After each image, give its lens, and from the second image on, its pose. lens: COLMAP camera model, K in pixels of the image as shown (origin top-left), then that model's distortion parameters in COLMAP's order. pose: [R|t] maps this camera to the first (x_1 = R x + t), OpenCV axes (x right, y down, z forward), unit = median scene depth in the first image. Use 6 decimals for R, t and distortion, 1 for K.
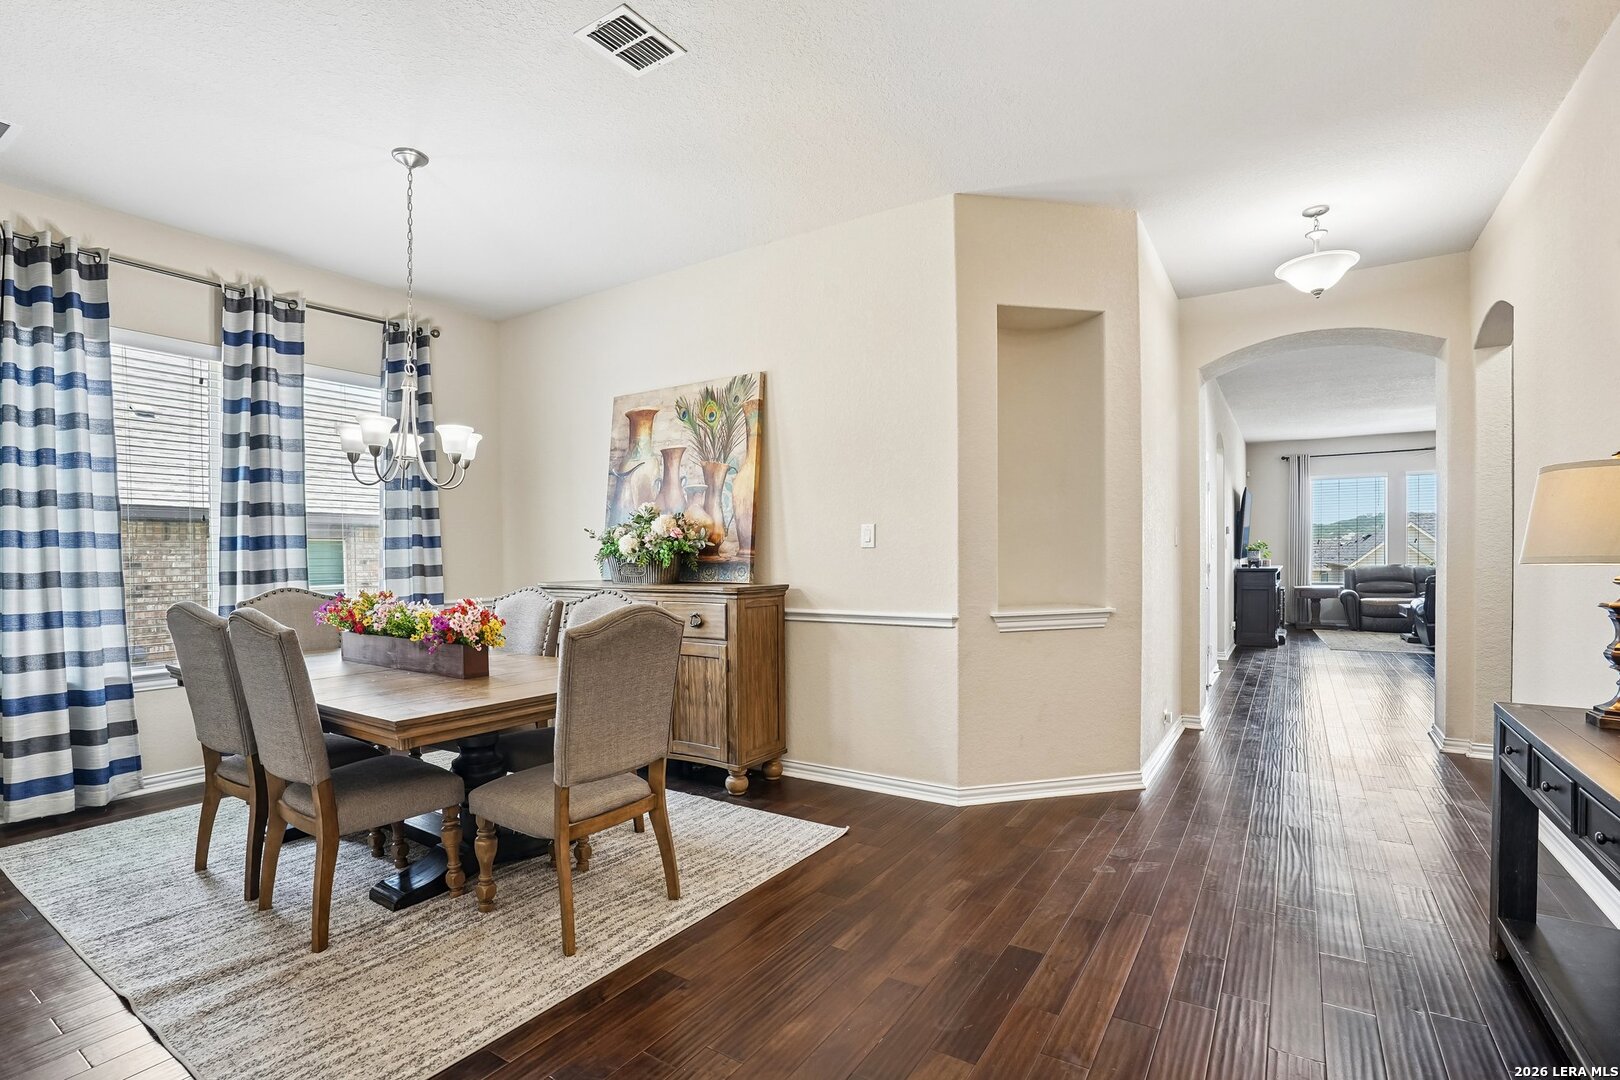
lens RADIAL K [[756.4, 0, 804.0], [0, 756.4, 572.2], [0, 0, 1]] dist [-0.057243, 0.018063]
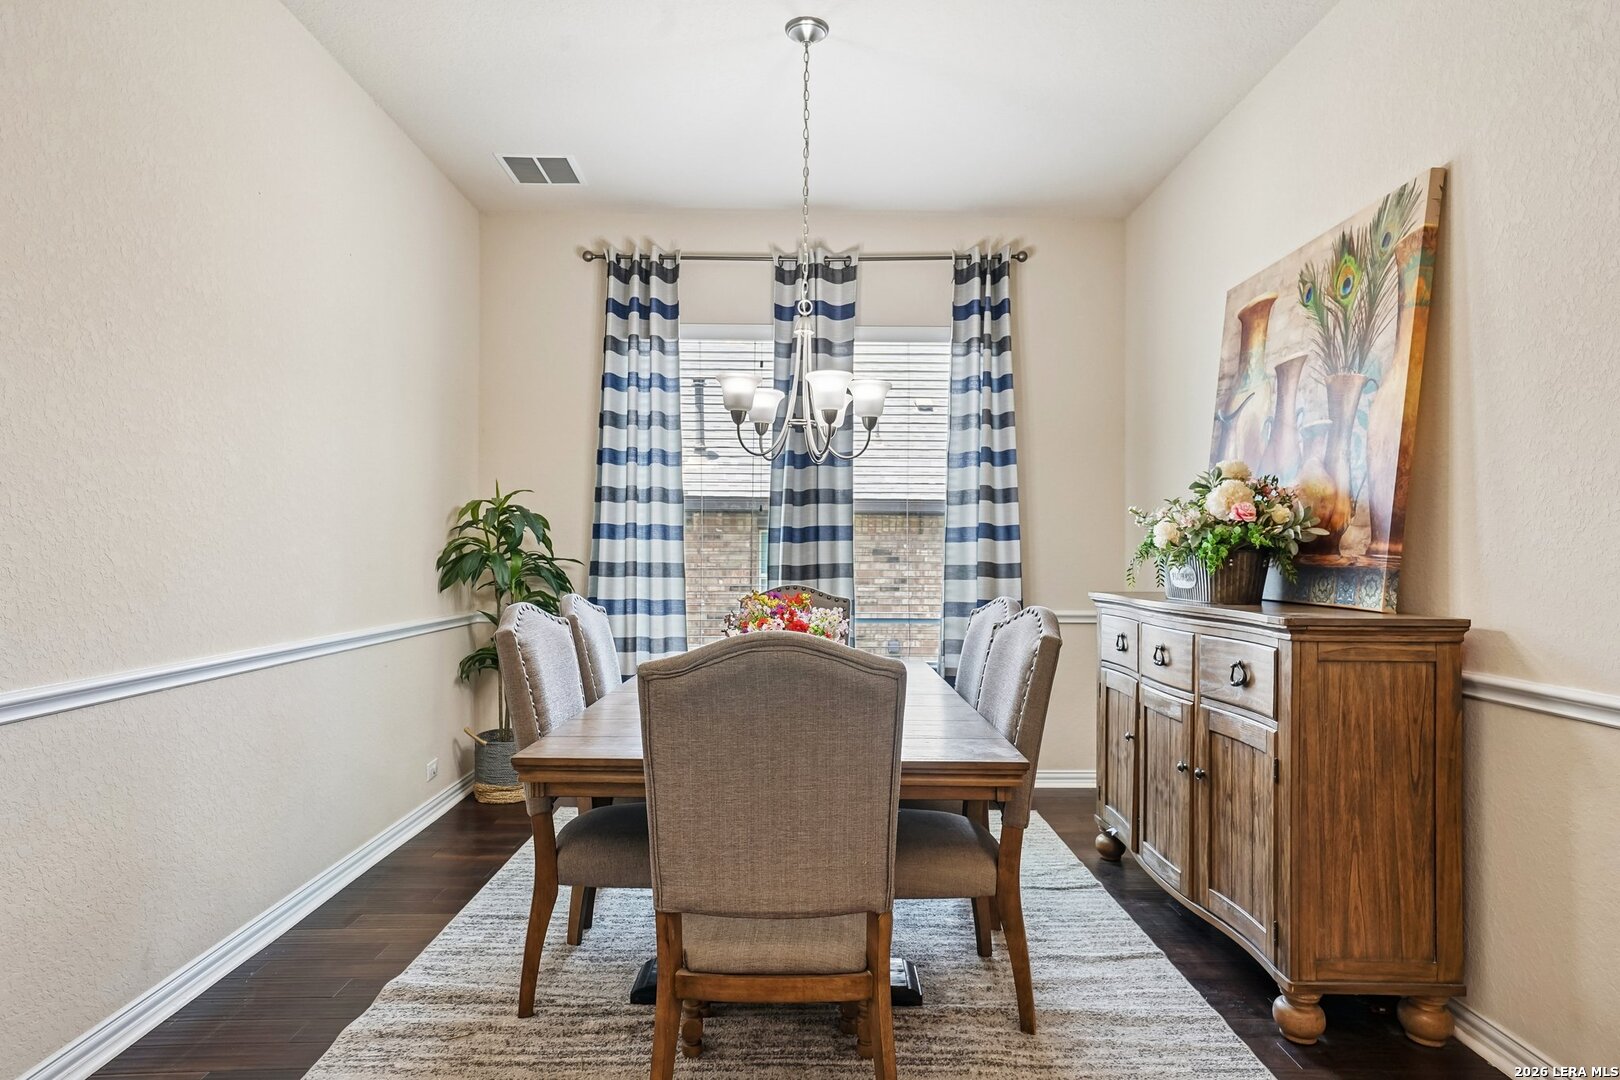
lens RADIAL K [[950.2, 0, 808.8], [0, 950.2, 556.4], [0, 0, 1]] dist [0.006191, 0.005735]
pose [[0.561098, 0.012471, -0.827656, 0.227306], [-0.028663, 0.999580, -0.004370, -0.007775], [0.827253, 0.026175, 0.561219, 0.349045]]
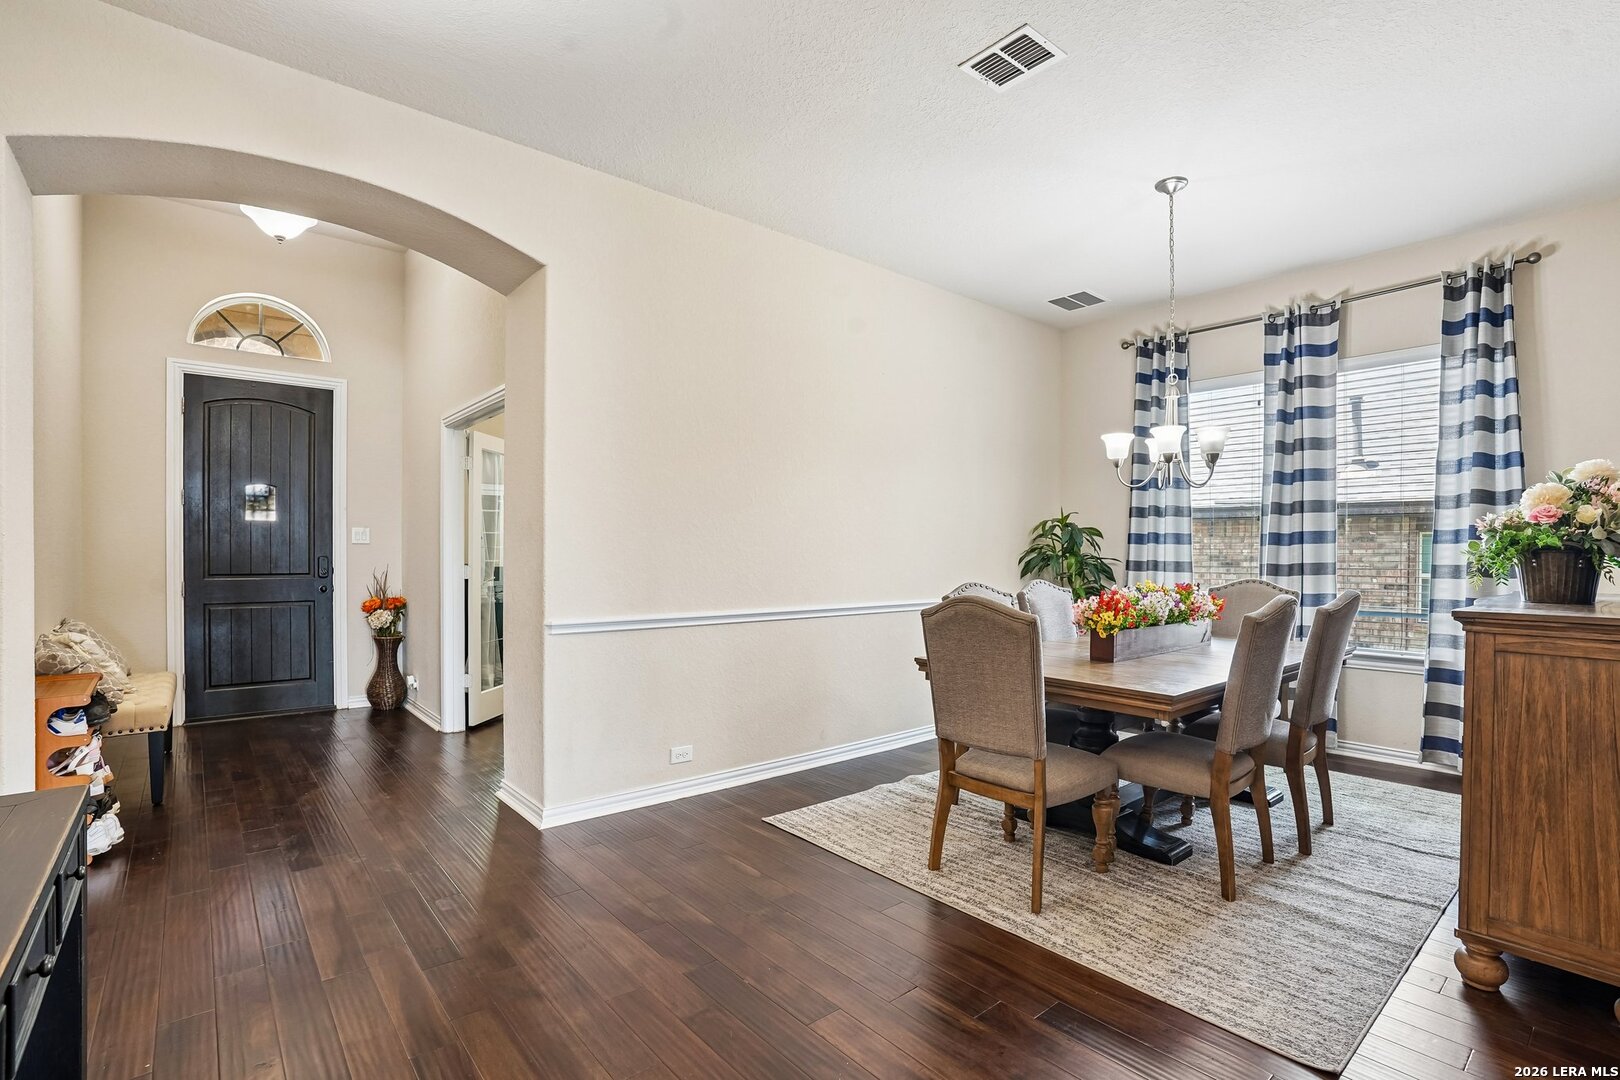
lens RADIAL K [[756.4, 0, 816.5], [0, 756.4, 562.3], [0, 0, 1]] dist [-0.057243, 0.018063]
pose [[-0.272834, 0.019590, -0.961862, 0.512216], [-0.023374, 0.999363, 0.026984, -0.017709], [0.961777, 0.029845, -0.272202, 0.618560]]
